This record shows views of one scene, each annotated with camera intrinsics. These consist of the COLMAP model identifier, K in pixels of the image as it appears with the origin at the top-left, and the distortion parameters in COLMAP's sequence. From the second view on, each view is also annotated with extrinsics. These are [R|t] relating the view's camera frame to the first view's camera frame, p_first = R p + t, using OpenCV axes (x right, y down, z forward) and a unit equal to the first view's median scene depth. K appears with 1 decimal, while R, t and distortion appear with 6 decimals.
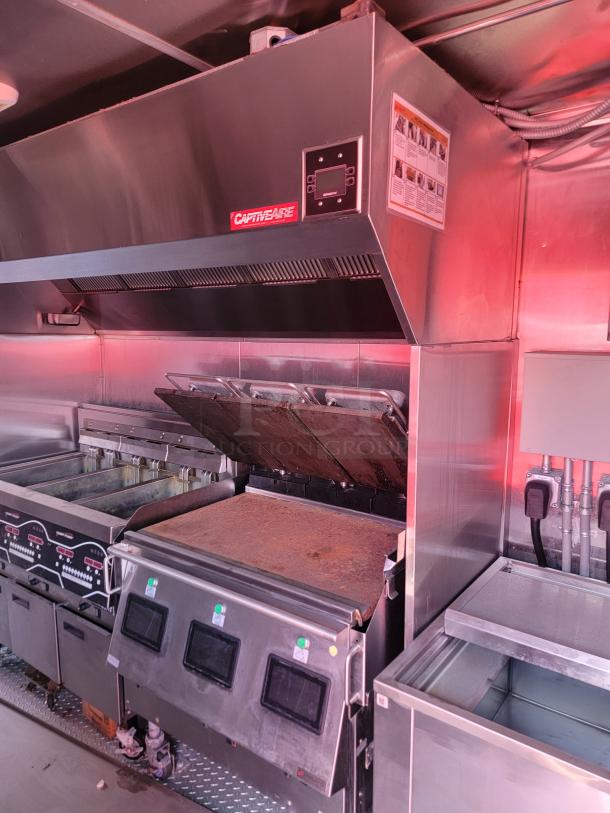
lens RADIAL K [[589.2, 0, 302.9], [0, 589.2, 388.5], [0, 0, 1]] dist [0.044878, -0.005833]
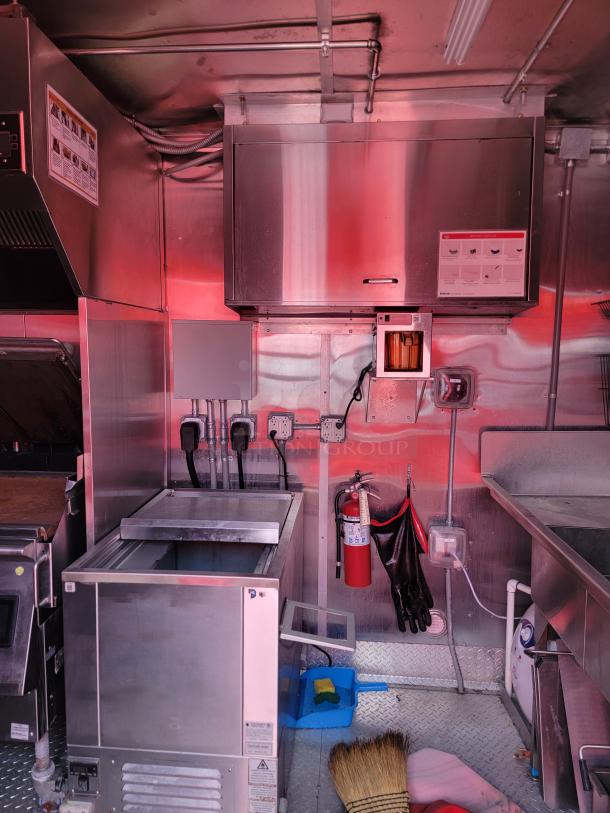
lens RADIAL K [[554.1, 0, 320.8], [0, 554.1, 408.0], [0, 0, 1]] dist [0.089260, -0.066774]
pose [[0.829254, -0.060347, 0.555605, -0.057242], [0.054857, 0.998142, 0.026538, 0.136951], [-0.556174, 0.008472, 0.831023, -0.233420]]
